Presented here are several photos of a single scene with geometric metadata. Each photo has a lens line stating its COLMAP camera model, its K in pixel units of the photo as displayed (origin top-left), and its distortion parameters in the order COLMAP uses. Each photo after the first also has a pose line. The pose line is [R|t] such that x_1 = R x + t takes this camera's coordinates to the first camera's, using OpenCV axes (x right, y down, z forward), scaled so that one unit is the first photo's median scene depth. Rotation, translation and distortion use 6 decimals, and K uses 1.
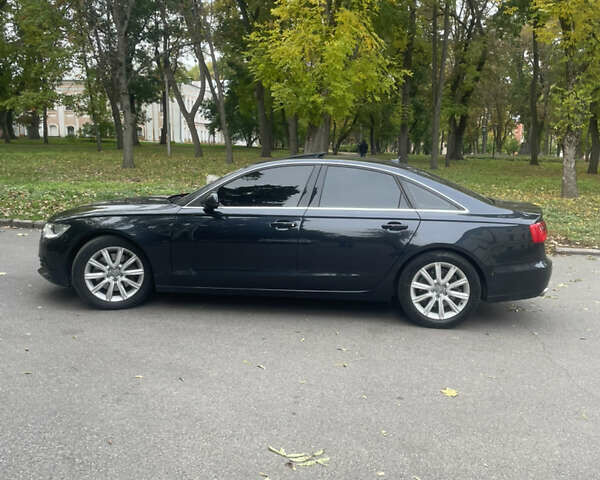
lens RADIAL K [[581.1, 0, 312.3], [0, 581.1, 241.1], [0, 0, 1]] dist [0.087662, -0.127783]
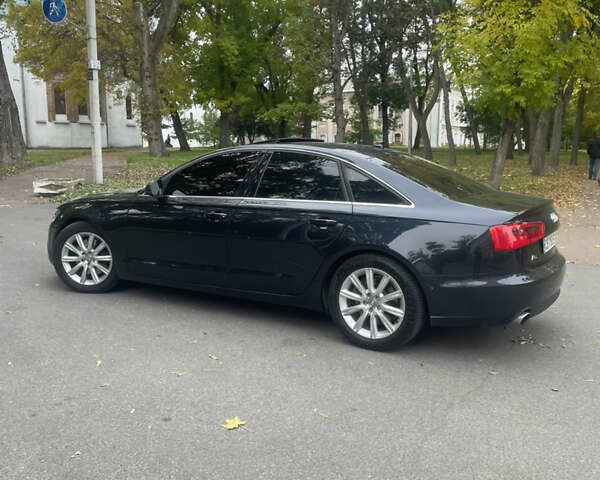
lens RADIAL K [[581.1, 0, 312.3], [0, 581.1, 241.1], [0, 0, 1]] dist [0.087662, -0.127783]
pose [[0.902088, 0.048615, -0.428806, 0.472594], [-0.052292, 0.998627, 0.003211, 0.000814], [0.428373, 0.019526, 0.903391, 0.227600]]
